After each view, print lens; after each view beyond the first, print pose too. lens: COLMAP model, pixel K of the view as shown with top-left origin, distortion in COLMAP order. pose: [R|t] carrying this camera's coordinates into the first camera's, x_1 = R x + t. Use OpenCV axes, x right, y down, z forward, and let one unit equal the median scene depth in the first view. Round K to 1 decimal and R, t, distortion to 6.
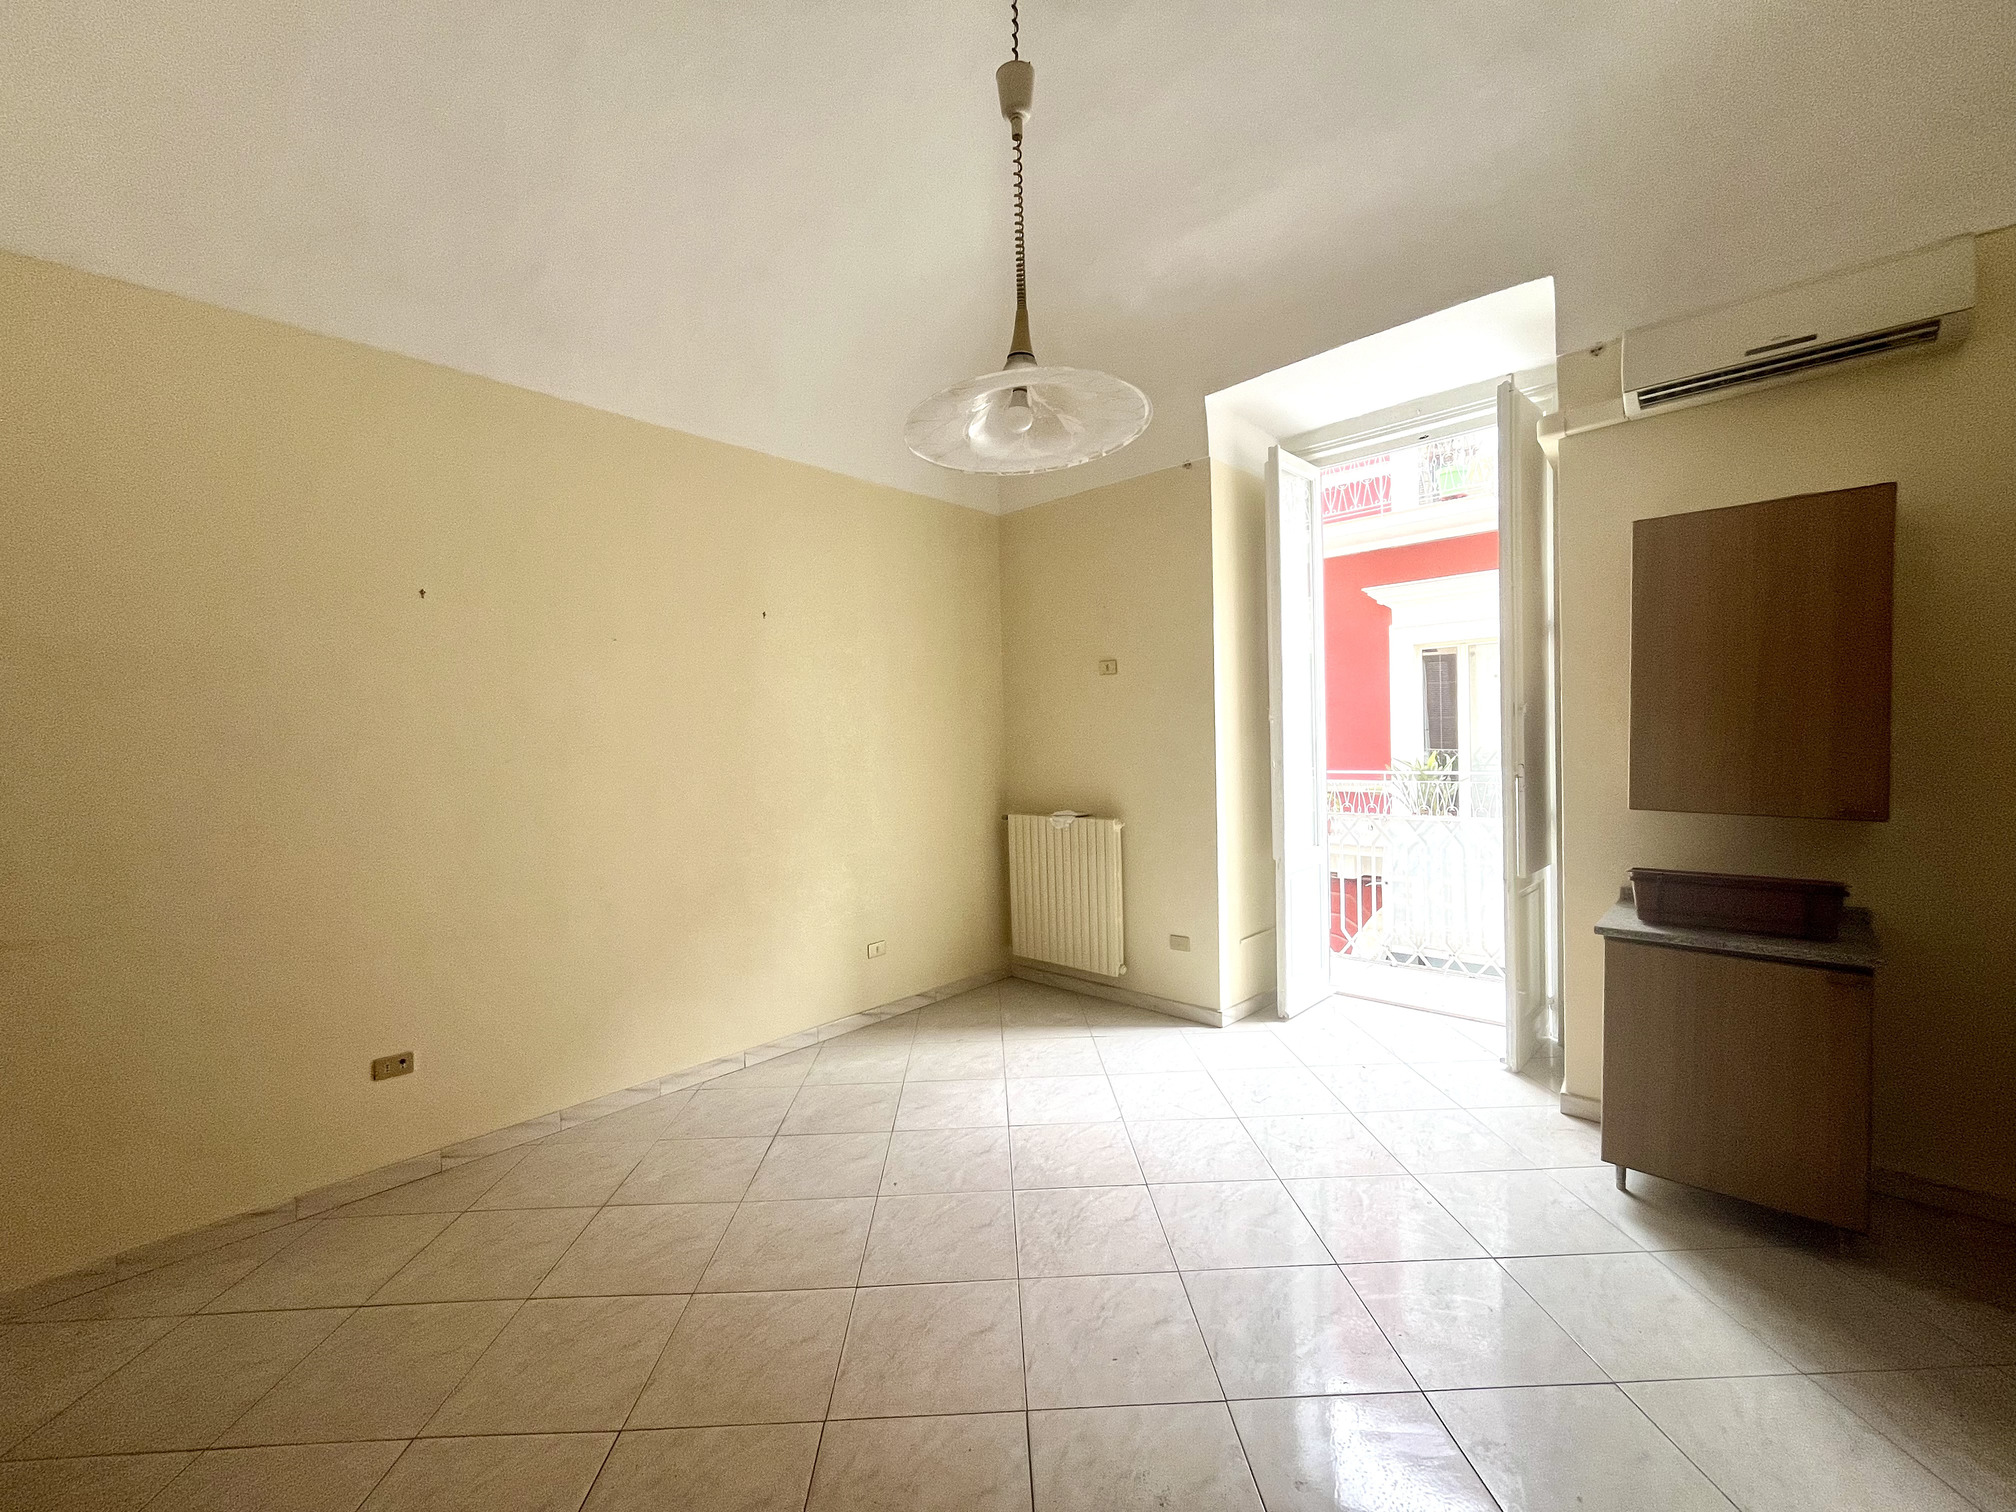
lens RADIAL K [[806.9, 0, 1008.0], [0, 806.9, 756.0], [0, 0, 1]] dist [-0.014573, -0.000068]
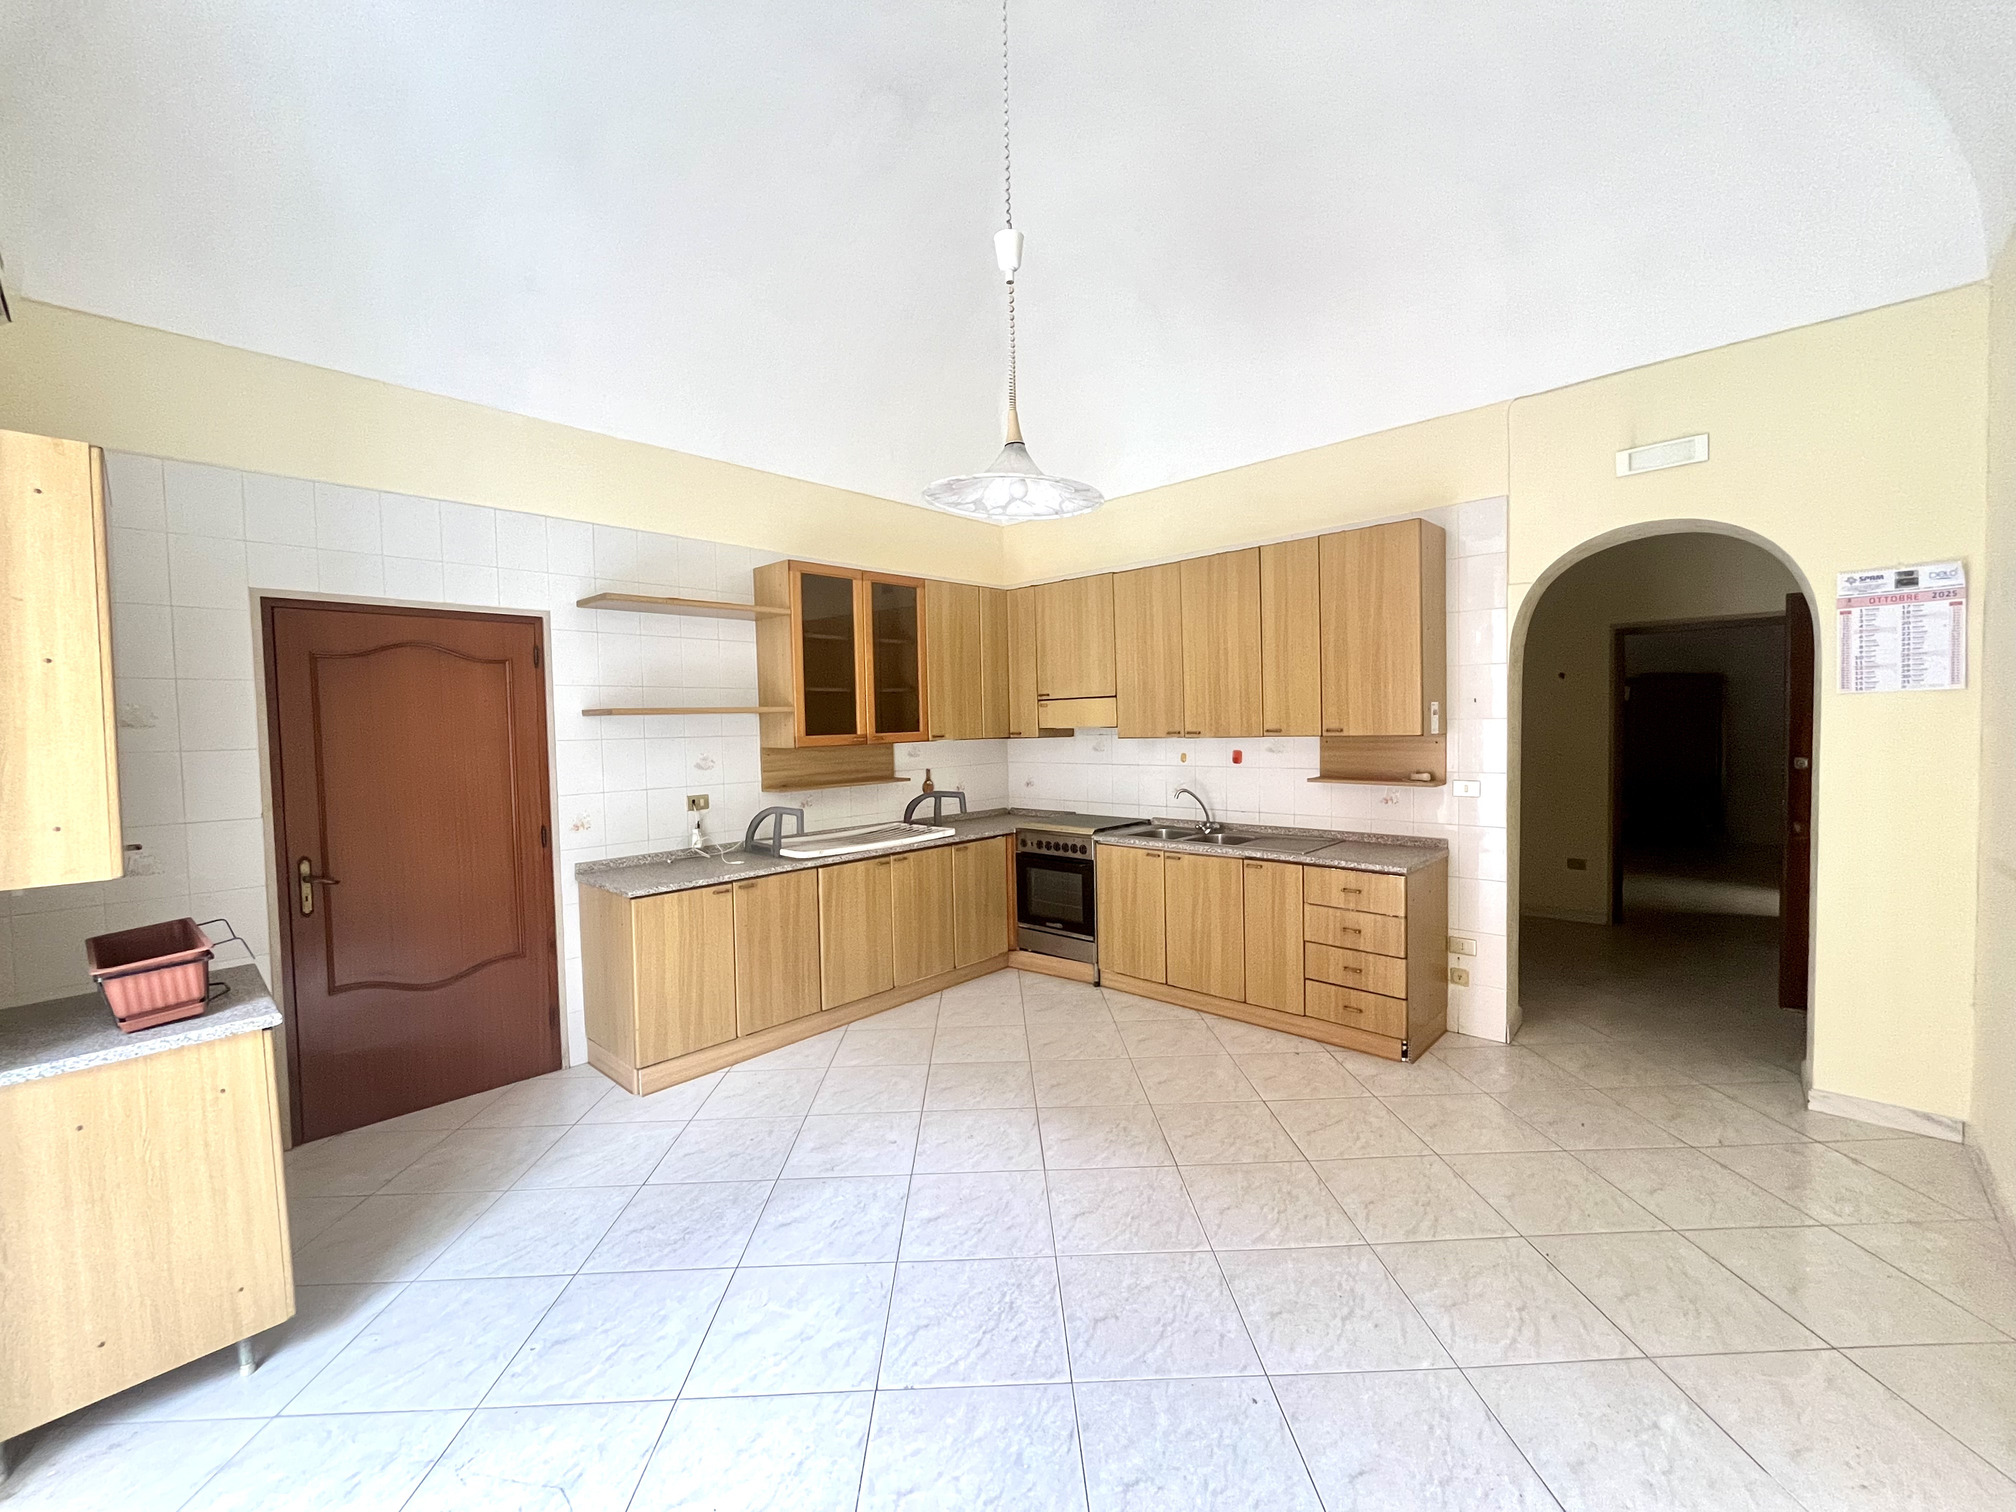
lens RADIAL K [[819.8, 0, 1008.0], [0, 819.8, 756.0], [0, 0, 1]] dist [-0.001329, -0.000048]
pose [[-0.998828, 0.048185, 0.004577, 0.028260], [0.048376, 0.996916, 0.061796, -0.035760], [-0.001585, 0.061945, -0.998078, 1.483033]]
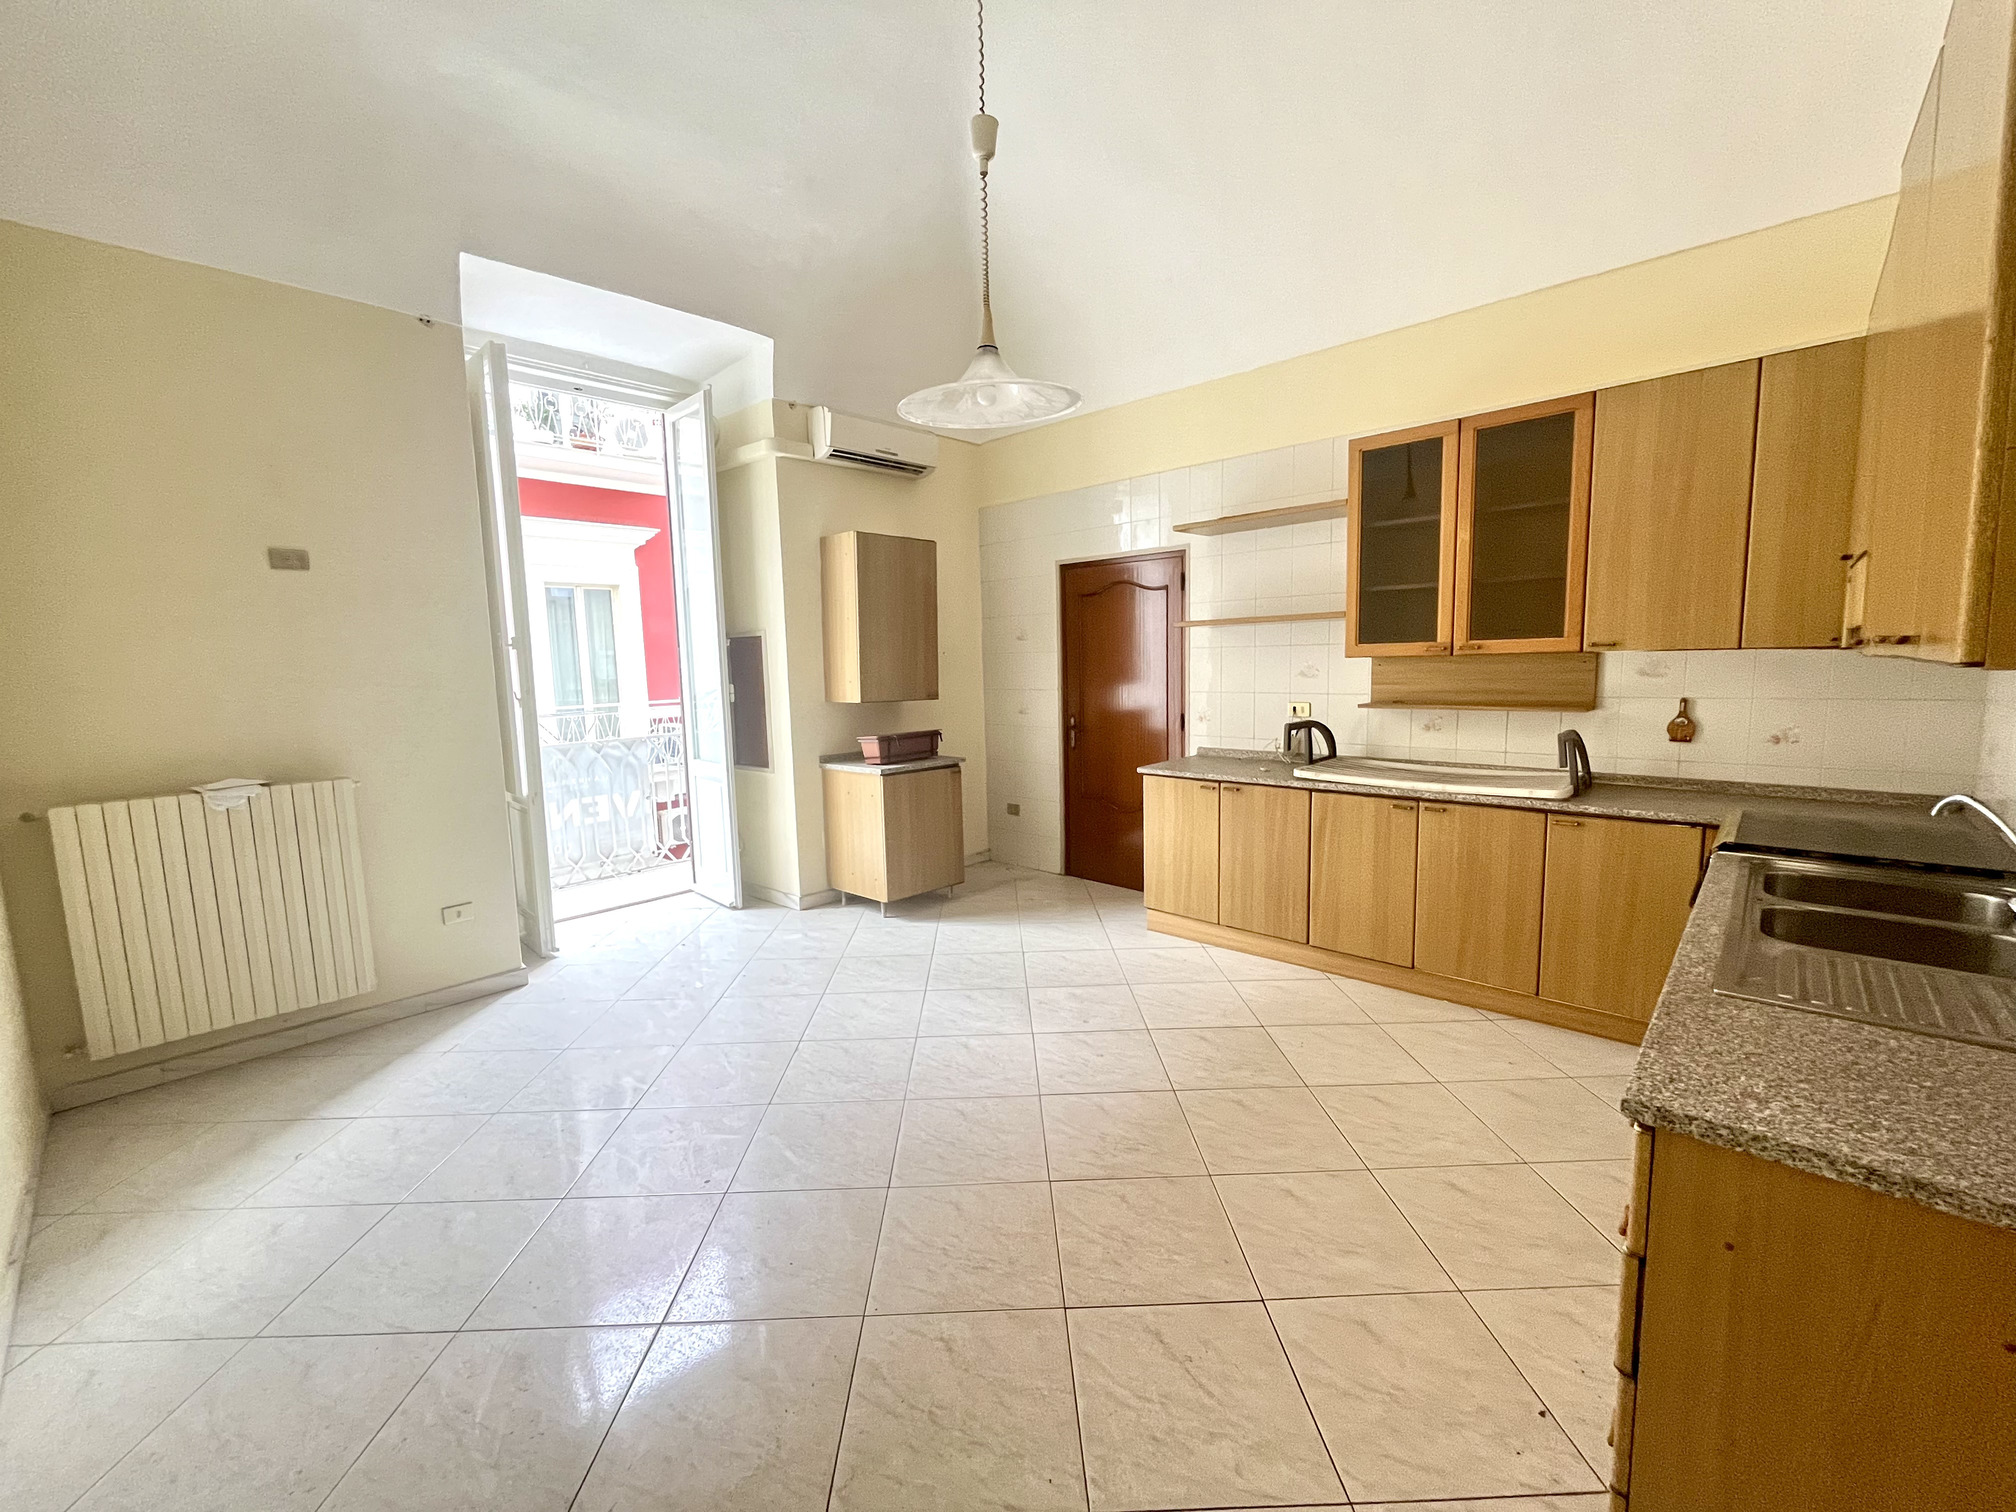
lens RADIAL K [[819.8, 0, 1008.0], [0, 819.8, 756.0], [0, 0, 1]] dist [-0.001329, -0.000048]
pose [[0.005352, -0.094069, 0.995551, -0.859177], [0.046418, 0.994516, 0.093722, 0.026989], [-0.998908, 0.045710, 0.009689, 0.597340]]
